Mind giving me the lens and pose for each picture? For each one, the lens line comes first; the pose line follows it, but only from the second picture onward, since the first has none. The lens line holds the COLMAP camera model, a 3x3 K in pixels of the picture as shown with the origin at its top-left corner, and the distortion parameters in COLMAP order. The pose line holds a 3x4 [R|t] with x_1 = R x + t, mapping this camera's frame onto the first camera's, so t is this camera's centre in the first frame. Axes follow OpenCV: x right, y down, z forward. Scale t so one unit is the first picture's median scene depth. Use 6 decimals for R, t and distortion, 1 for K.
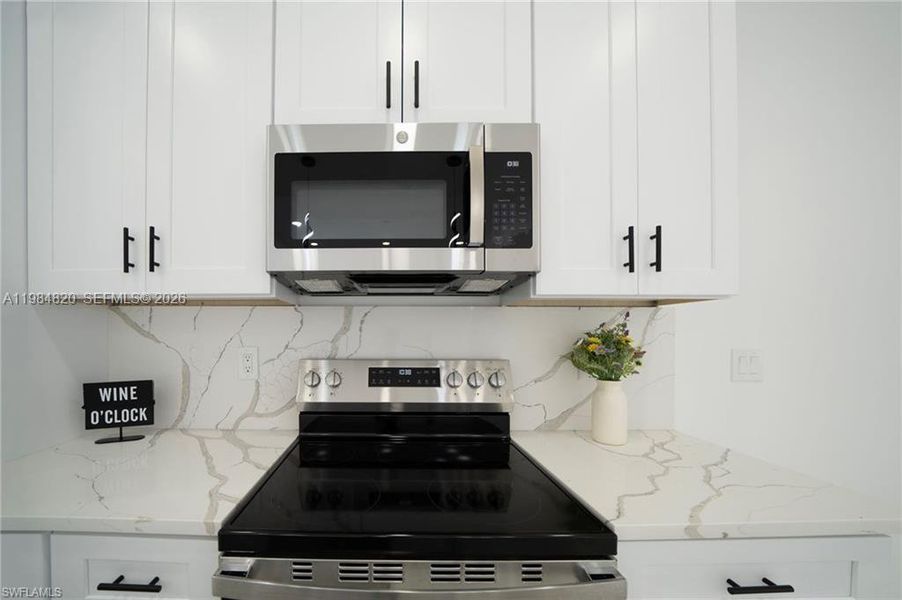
lens RADIAL K [[343.4, 0, 381.6], [0, 343.4, 338.2], [0, 0, 1]] dist [-0.023079, 0.000053]
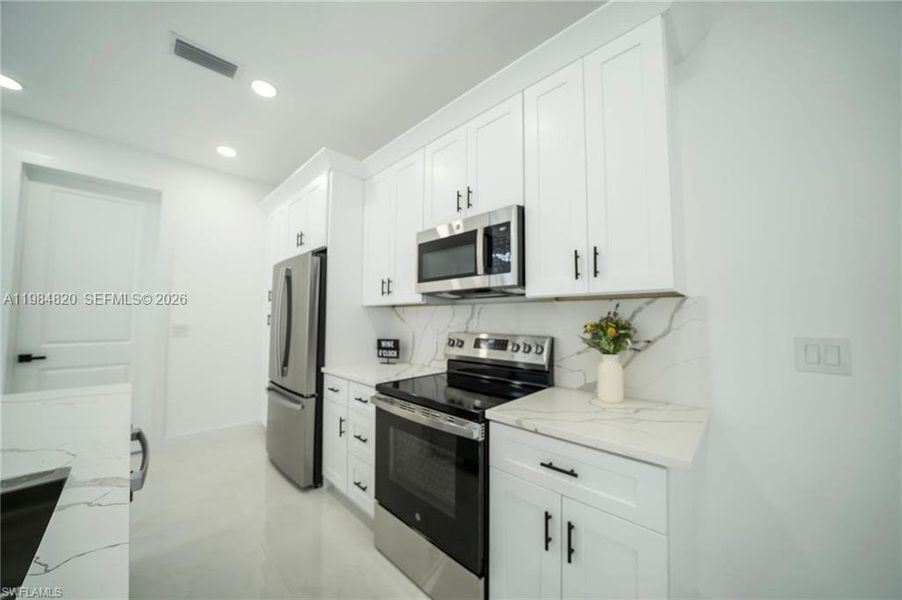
lens RADIAL K [[318.7, 0, 444.9], [0, 318.7, 303.0], [0, 0, 1]] dist [-0.015759, 0.000071]
pose [[0.724873, -0.033048, -0.688089, 1.065658], [-0.008043, 0.998375, -0.056424, -0.003457], [0.688835, 0.046434, 0.723429, -0.367176]]
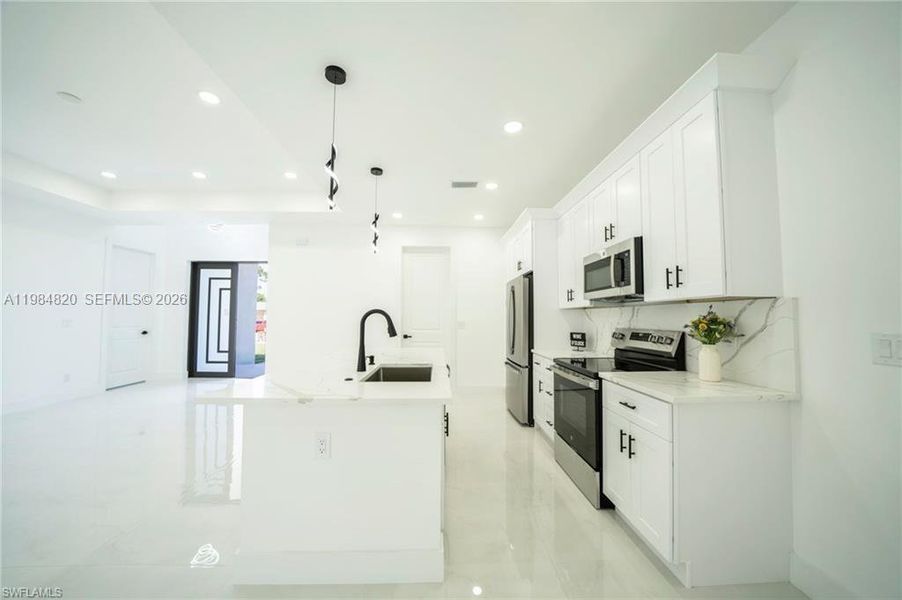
lens RADIAL K [[318.7, 0, 444.9], [0, 318.7, 303.0], [0, 0, 1]] dist [-0.015759, 0.000071]
pose [[0.045739, -0.048625, -0.997769, 2.222155], [-0.015794, 0.998655, -0.049392, 0.012950], [0.998829, 0.018018, 0.044909, -0.426801]]
